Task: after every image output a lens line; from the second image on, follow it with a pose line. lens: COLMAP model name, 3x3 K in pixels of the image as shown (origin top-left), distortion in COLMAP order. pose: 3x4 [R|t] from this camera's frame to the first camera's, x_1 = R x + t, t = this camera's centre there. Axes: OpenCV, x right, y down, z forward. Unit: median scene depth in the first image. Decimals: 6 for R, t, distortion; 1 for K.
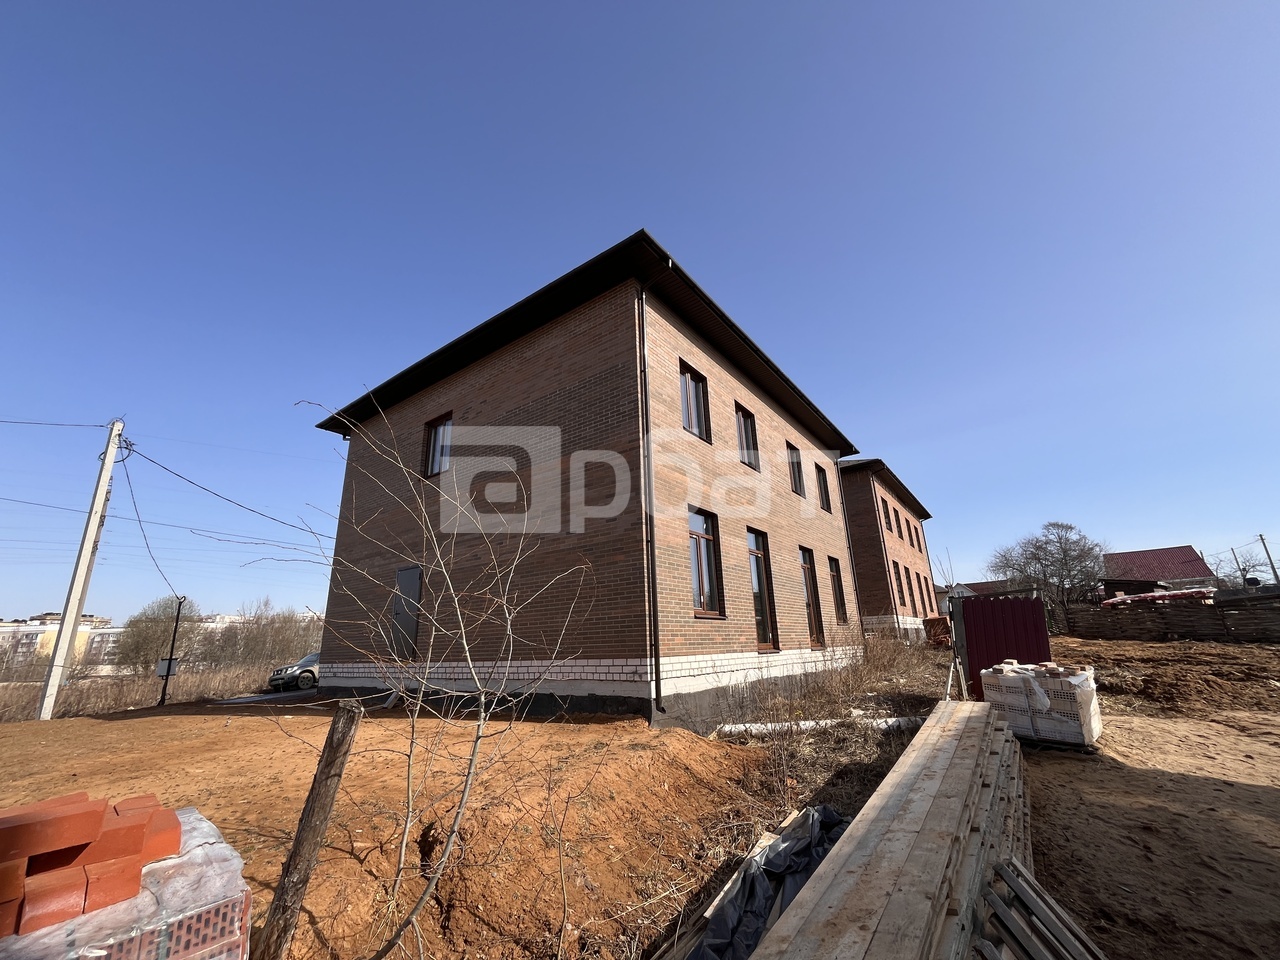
lens RADIAL K [[519.0, 0, 636.7], [0, 519.0, 486.5], [0, 0, 1]] dist [-0.004142, 0.000522]
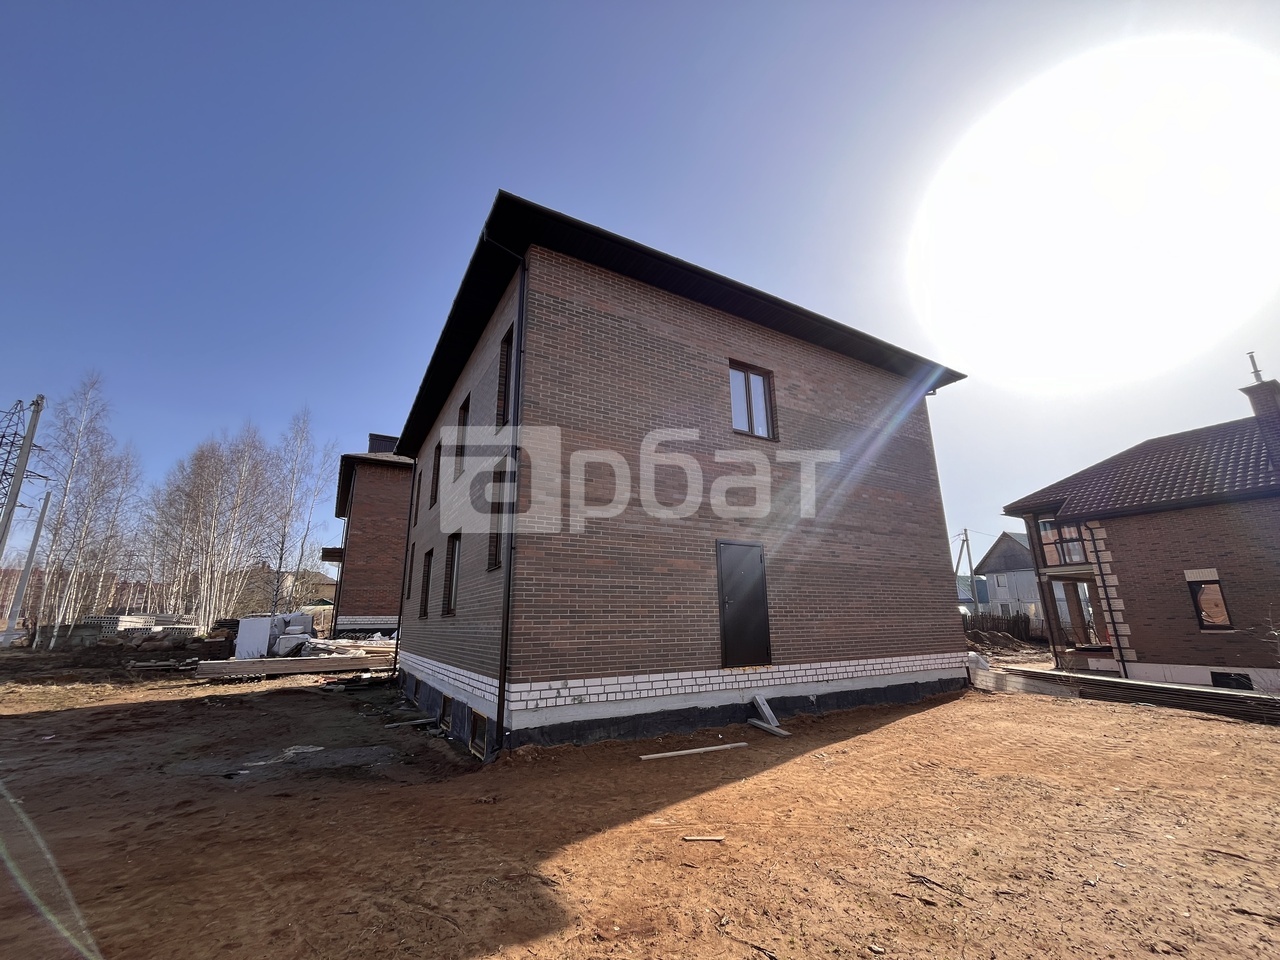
lens RADIAL K [[519.0, 0, 636.6], [0, 519.0, 486.6], [0, 0, 1]] dist [-0.004142, 0.000522]
pose [[0.394360, 0.258281, 0.881913, -0.962116], [-0.271828, 0.949530, -0.156532, 0.191870], [-0.877833, -0.177999, 0.444664, 0.651616]]
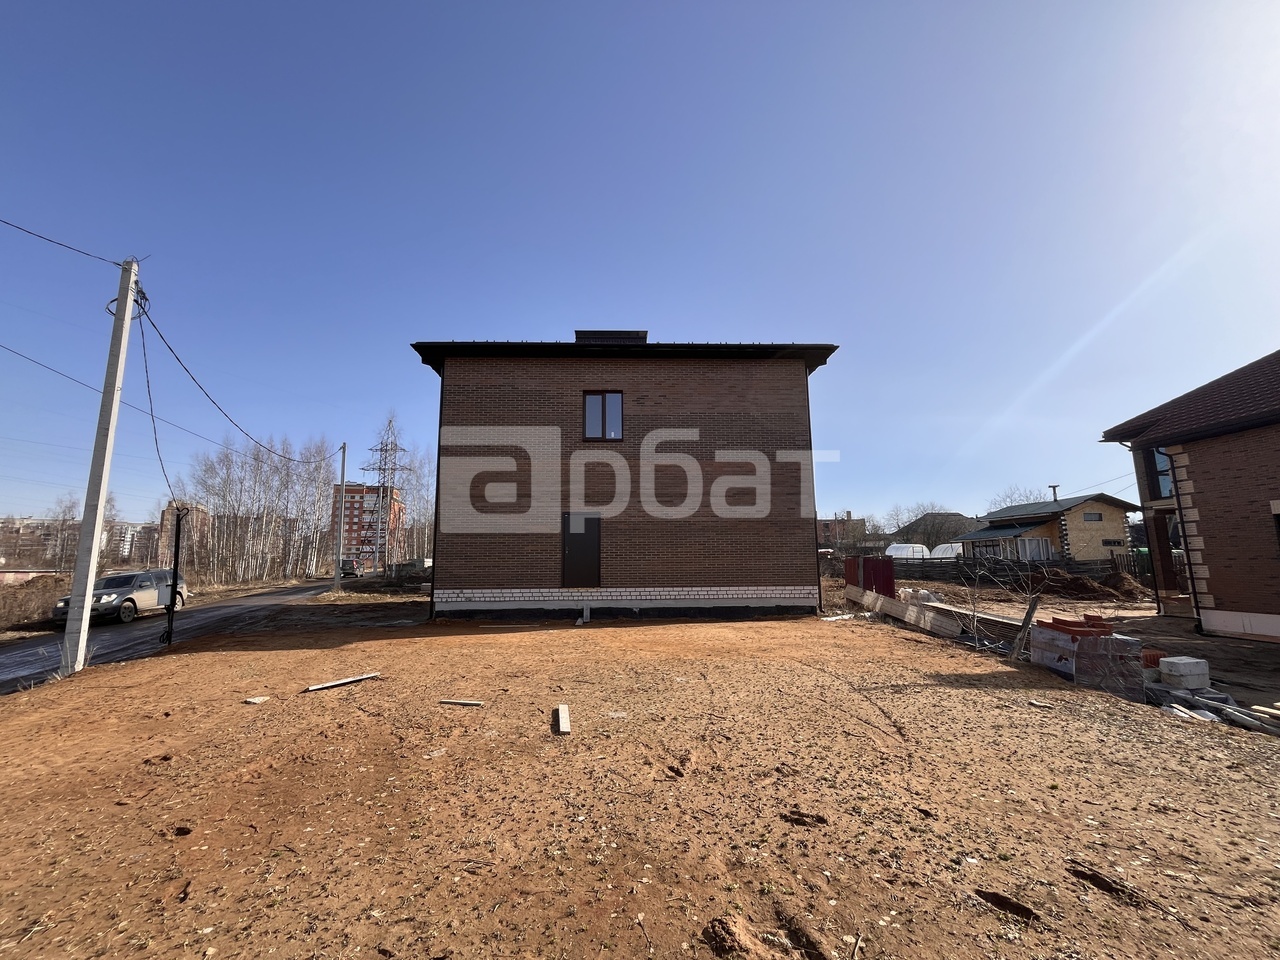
lens RADIAL K [[519.0, 0, 635.7], [0, 519.0, 483.4], [0, 0, 1]] dist [-0.004142, 0.000522]
pose [[0.779180, 0.123357, 0.614542, -0.884445], [-0.200662, 0.977935, 0.058119, -0.007529], [-0.593813, -0.168600, 0.786740, -0.021487]]
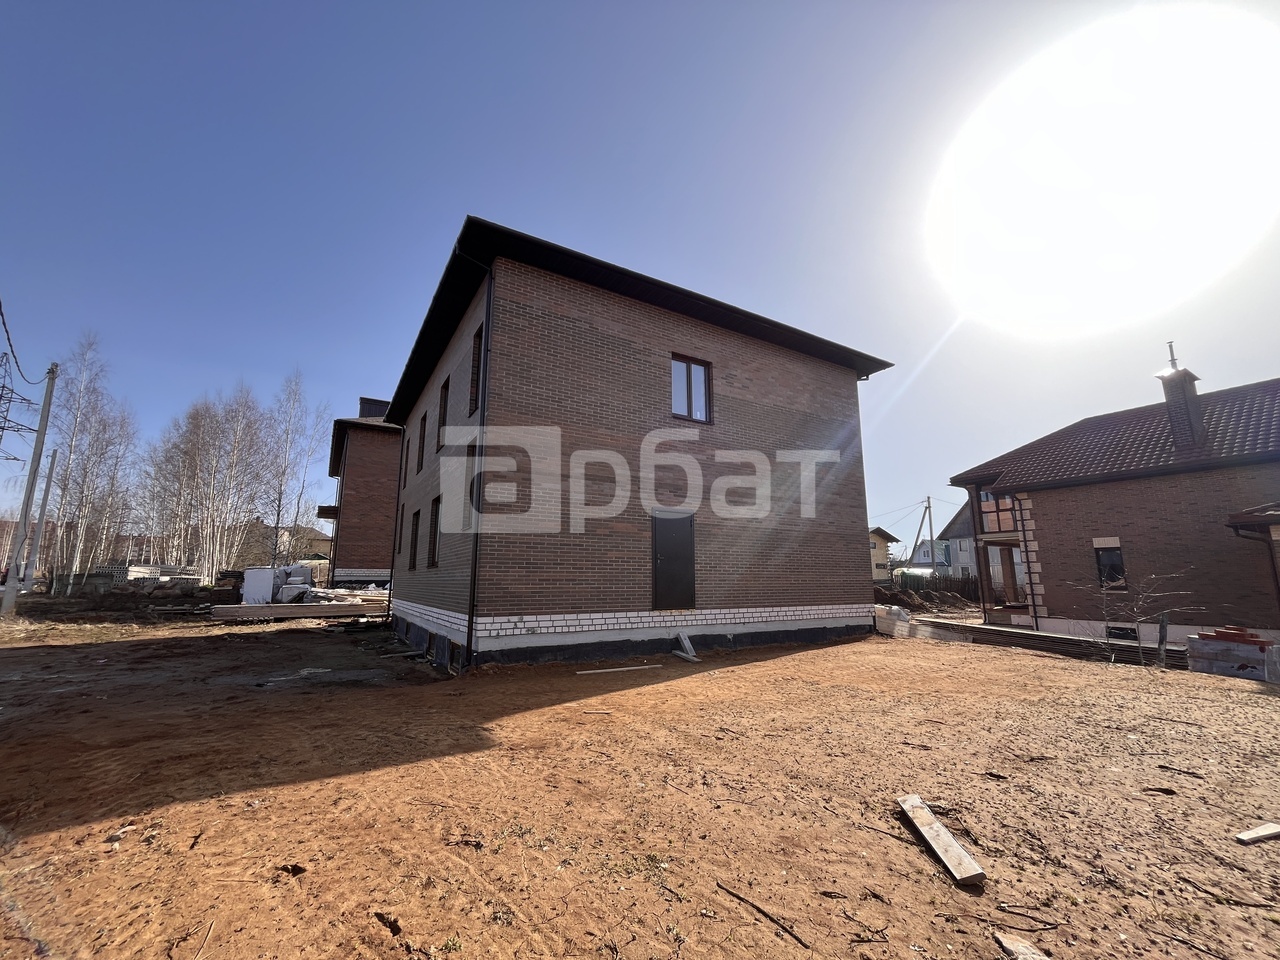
lens RADIAL K [[519.0, 0, 636.8], [0, 519.0, 486.8], [0, 0, 1]] dist [-0.004142, 0.000522]
pose [[0.378389, 0.196680, 0.904510, -1.053147], [-0.285515, 0.954319, -0.088070, 0.173745], [-0.880513, -0.224927, 0.417259, 0.548561]]
